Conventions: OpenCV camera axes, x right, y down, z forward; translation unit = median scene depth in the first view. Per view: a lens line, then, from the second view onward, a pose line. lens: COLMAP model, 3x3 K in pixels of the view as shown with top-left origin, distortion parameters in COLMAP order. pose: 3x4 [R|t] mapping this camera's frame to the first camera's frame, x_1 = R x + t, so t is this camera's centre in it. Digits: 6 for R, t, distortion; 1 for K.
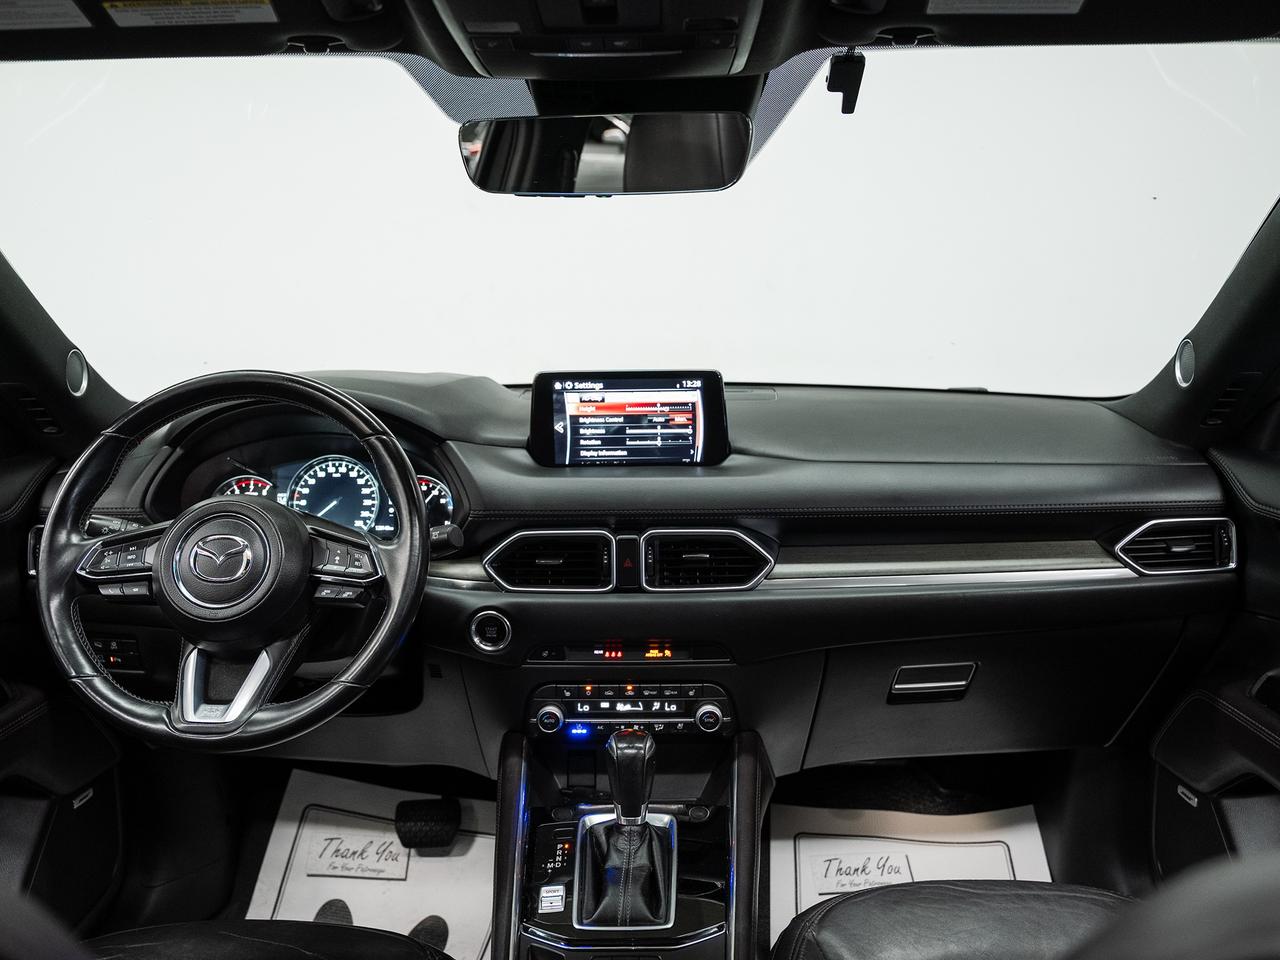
lens RADIAL K [[1018.3, 0, 640.0], [0, 1018.3, 480.0], [0, 0, 1]] dist [-0.008882, -0.005689]
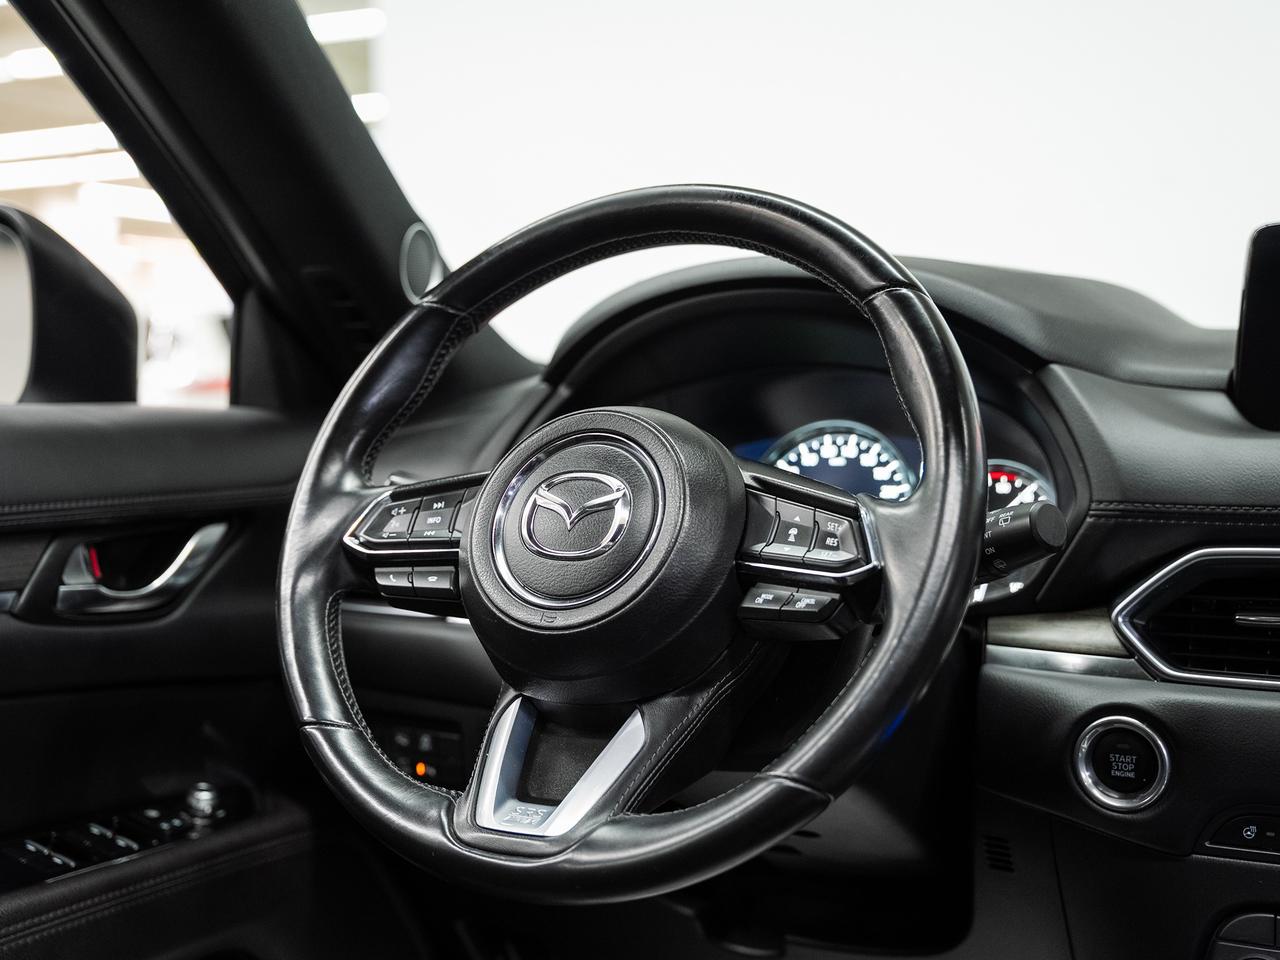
lens RADIAL K [[1697.1, 0, 640.0], [0, 1697.1, 480.0], [0, 0, 1]] dist [0.005483, 0.021562]
pose [[0.892121, 0.014990, -0.451548, -0.000489], [-0.093567, 0.983911, -0.152197, 0.180984], [0.442002, 0.178028, 0.879170, 0.257977]]
